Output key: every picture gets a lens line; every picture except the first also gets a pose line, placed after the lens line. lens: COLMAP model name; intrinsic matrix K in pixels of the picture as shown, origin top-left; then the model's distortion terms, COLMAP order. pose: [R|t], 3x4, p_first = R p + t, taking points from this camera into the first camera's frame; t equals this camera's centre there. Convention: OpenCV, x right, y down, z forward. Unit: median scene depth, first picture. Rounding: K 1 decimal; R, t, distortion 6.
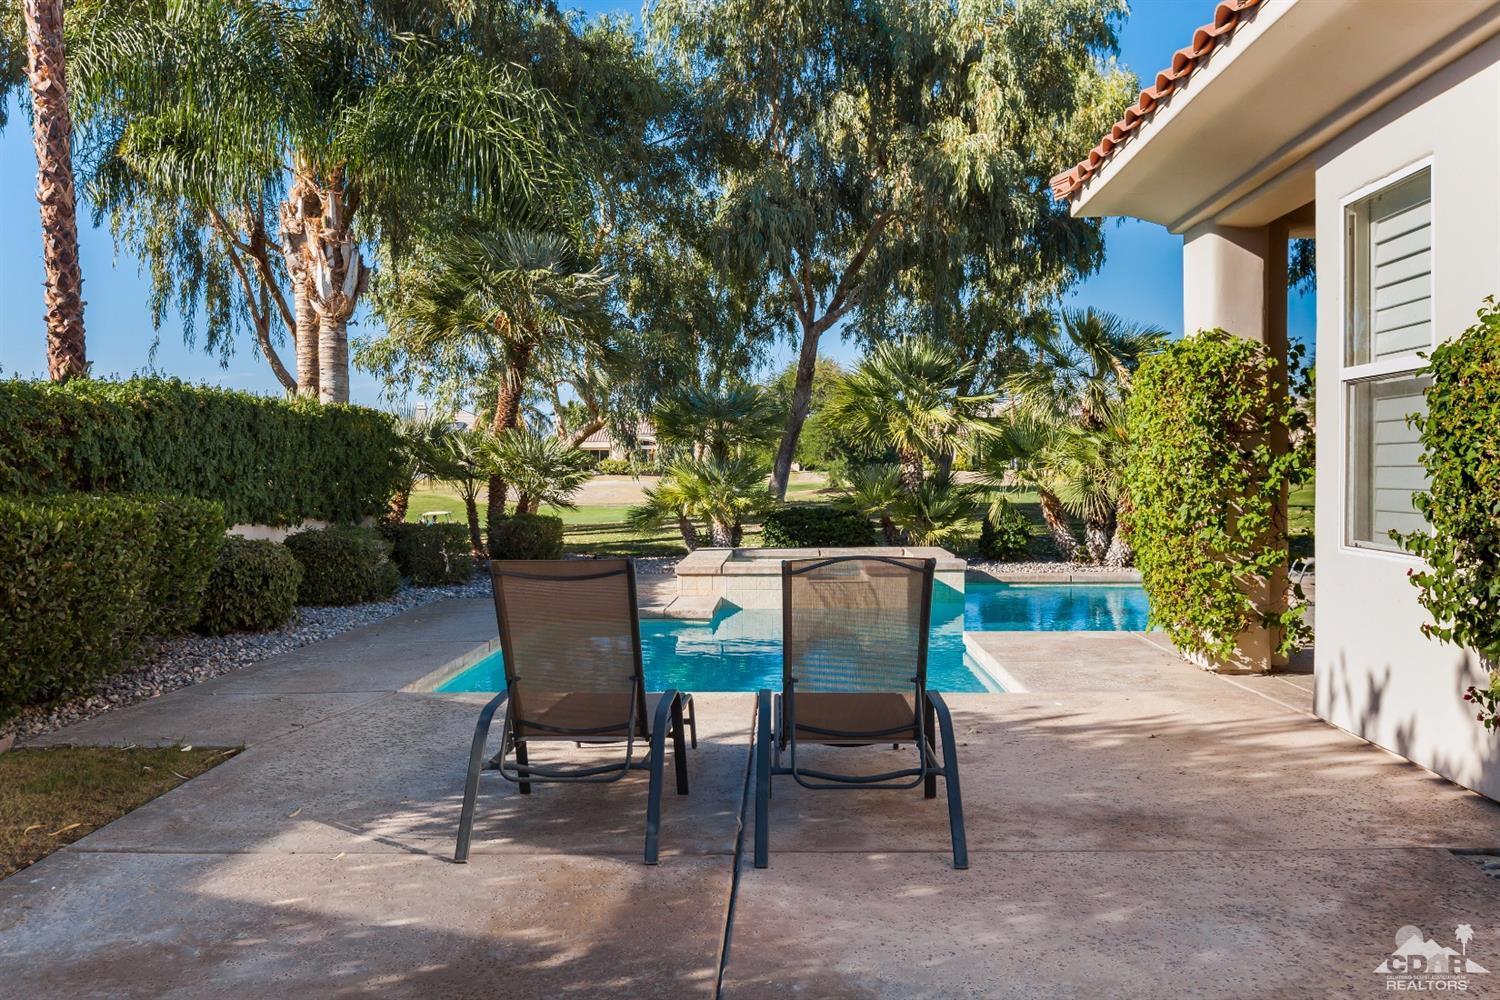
lens RADIAL K [[1264.7, 0, 749.6], [0, 1264.7, 497.1], [0, 0, 1]] dist [0.017201, 0.002490]
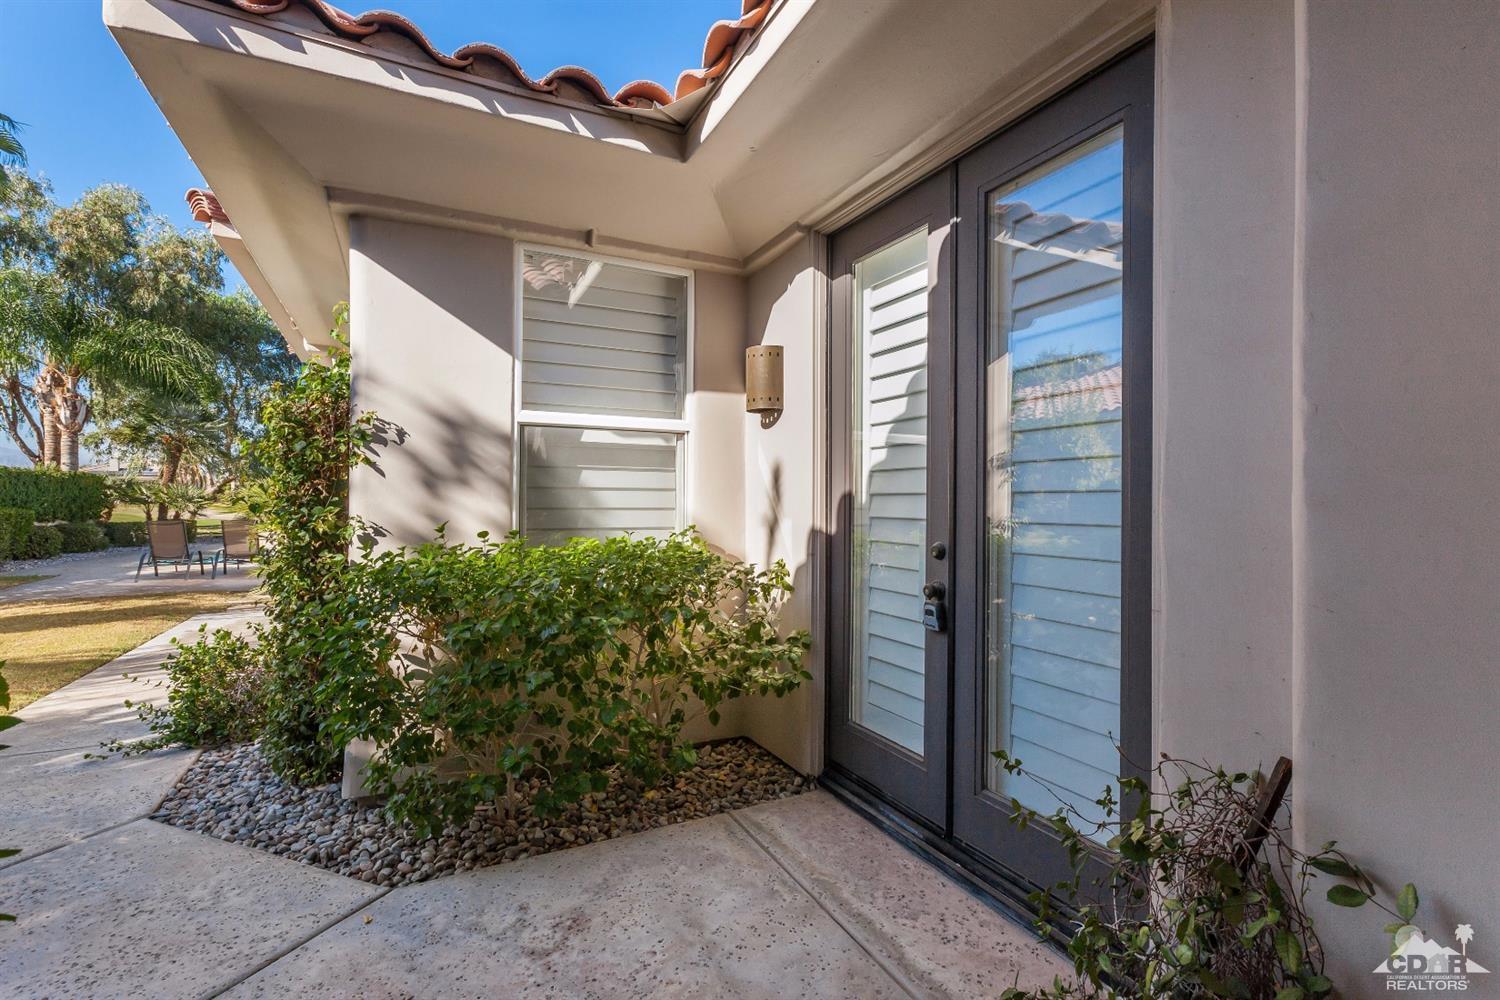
lens RADIAL K [[679.0, 0, 763.2], [0, 679.0, 498.8], [0, 0, 1]] dist [0.001709, -0.000109]
pose [[0.872942, 0.012458, 0.487664, 0.160831], [0.000521, 0.999649, -0.026471, 0.009960], [-0.487823, 0.023361, 0.872630, -0.661491]]
